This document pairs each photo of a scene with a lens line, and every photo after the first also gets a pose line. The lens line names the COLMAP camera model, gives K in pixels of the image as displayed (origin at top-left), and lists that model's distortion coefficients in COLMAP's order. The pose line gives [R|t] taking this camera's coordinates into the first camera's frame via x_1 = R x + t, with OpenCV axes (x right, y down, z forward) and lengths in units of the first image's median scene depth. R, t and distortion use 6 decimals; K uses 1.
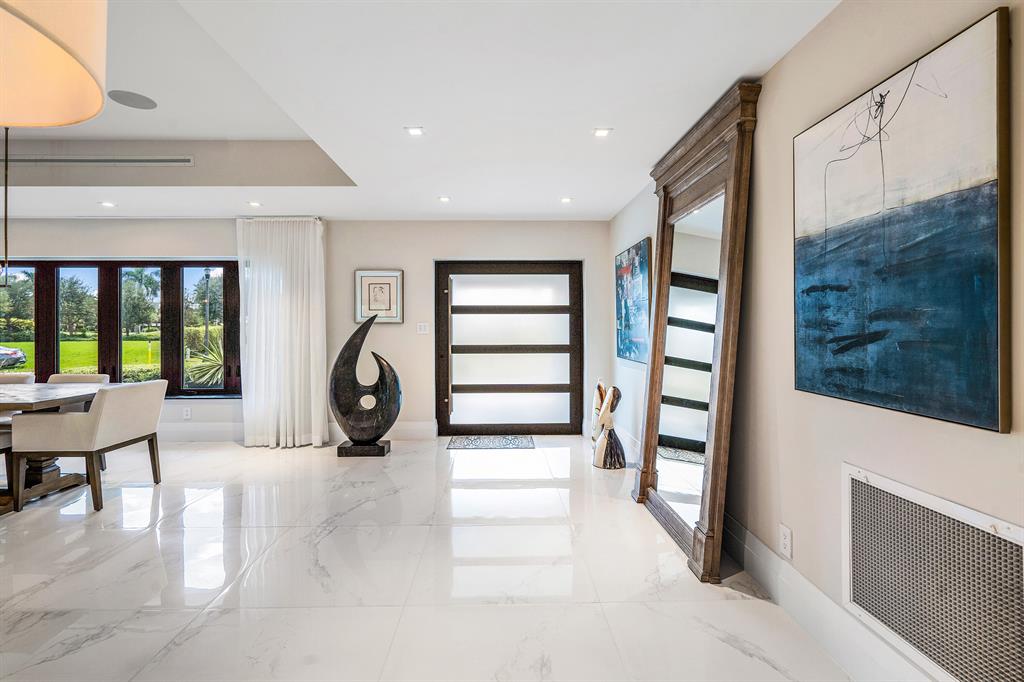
lens RADIAL K [[472.8, 0, 505.5], [0, 472.8, 326.2], [0, 0, 1]] dist [0.000945, 0.000153]
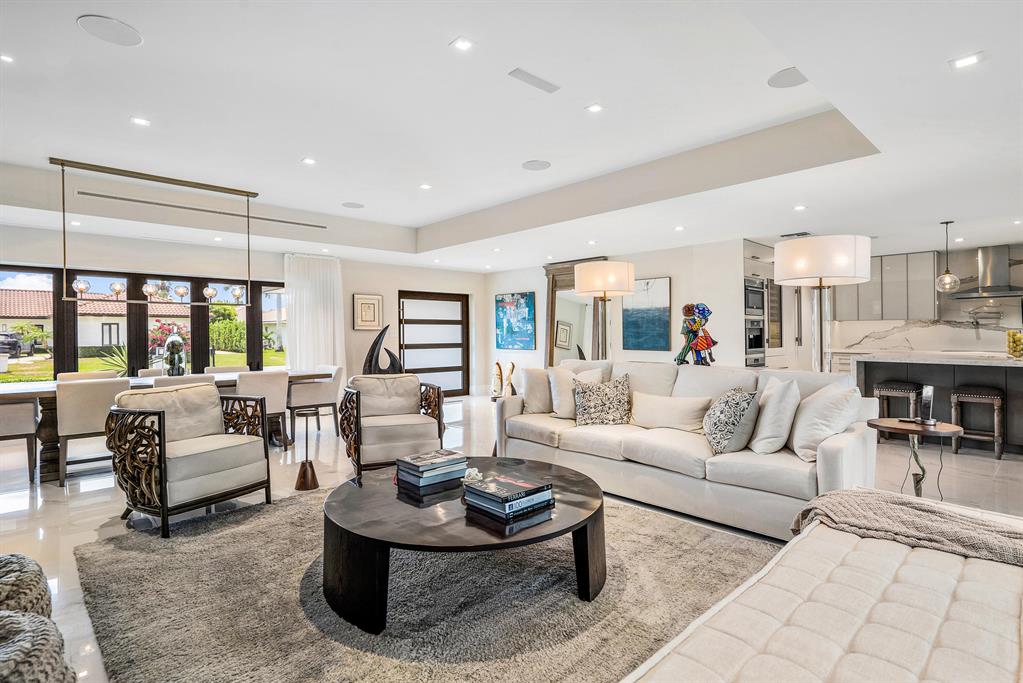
lens RADIAL K [[505.1, 0, 510.3], [0, 505.1, 333.3], [0, 0, 1]] dist [0.016404, -0.000188]
pose [[0.750752, 0.001529, 0.660582, -0.984602], [-0.002969, 0.999995, 0.001060, 0.001877], [-0.660577, -0.002758, 0.750753, -0.513349]]
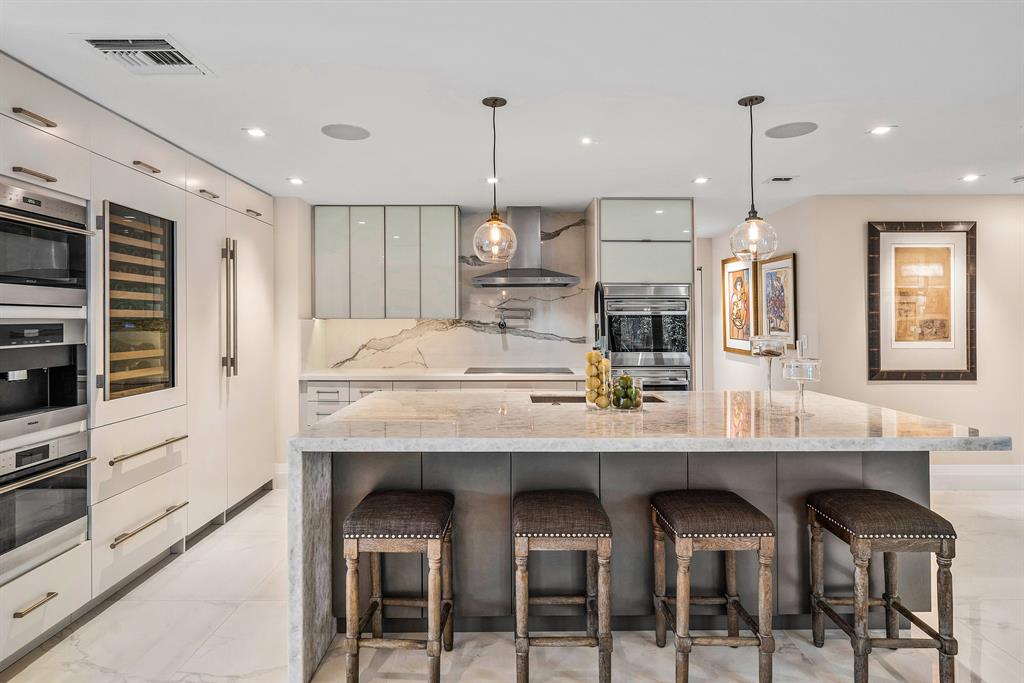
lens RADIAL K [[574.0, 0, 513.8], [0, 574.0, 325.1], [0, 0, 1]] dist [0.013448, 0.001037]
pose [[0.024099, -0.003483, 0.999704, -0.123095], [-0.002669, 0.999990, 0.003549, -0.031664], [-0.999706, -0.002753, 0.024090, -0.347306]]
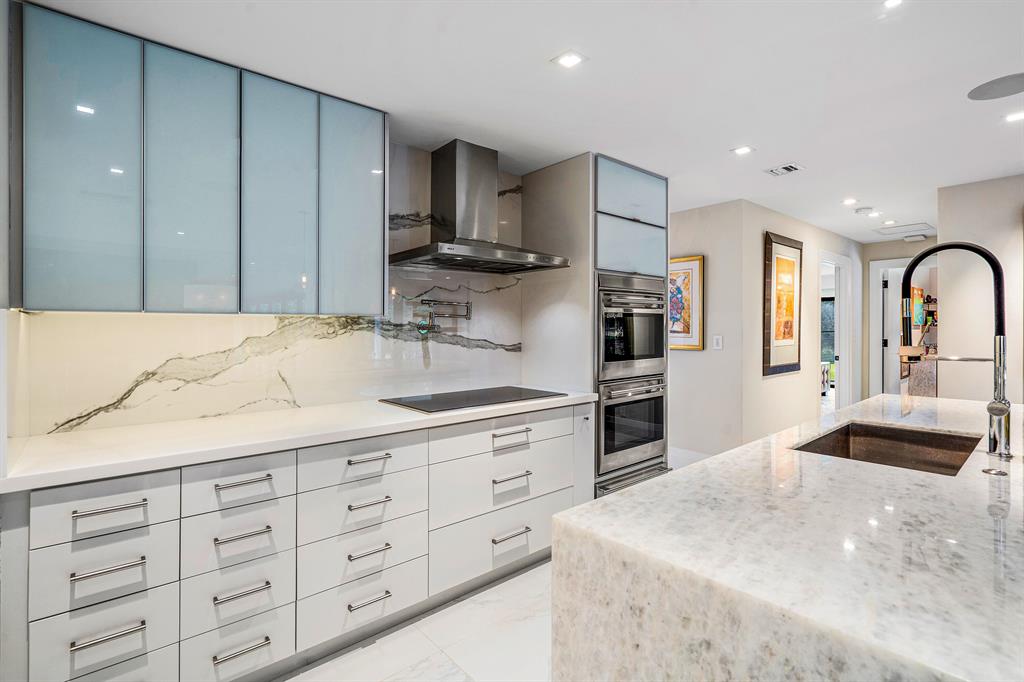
lens RADIAL K [[472.8, 0, 505.5], [0, 472.8, 326.2], [0, 0, 1]] dist [0.000945, 0.000153]
pose [[-0.630469, 0.011884, 0.776124, 0.423309], [0.005968, 0.999927, -0.010463, -0.023107], [-0.776192, -0.001965, -0.630494, -0.034767]]
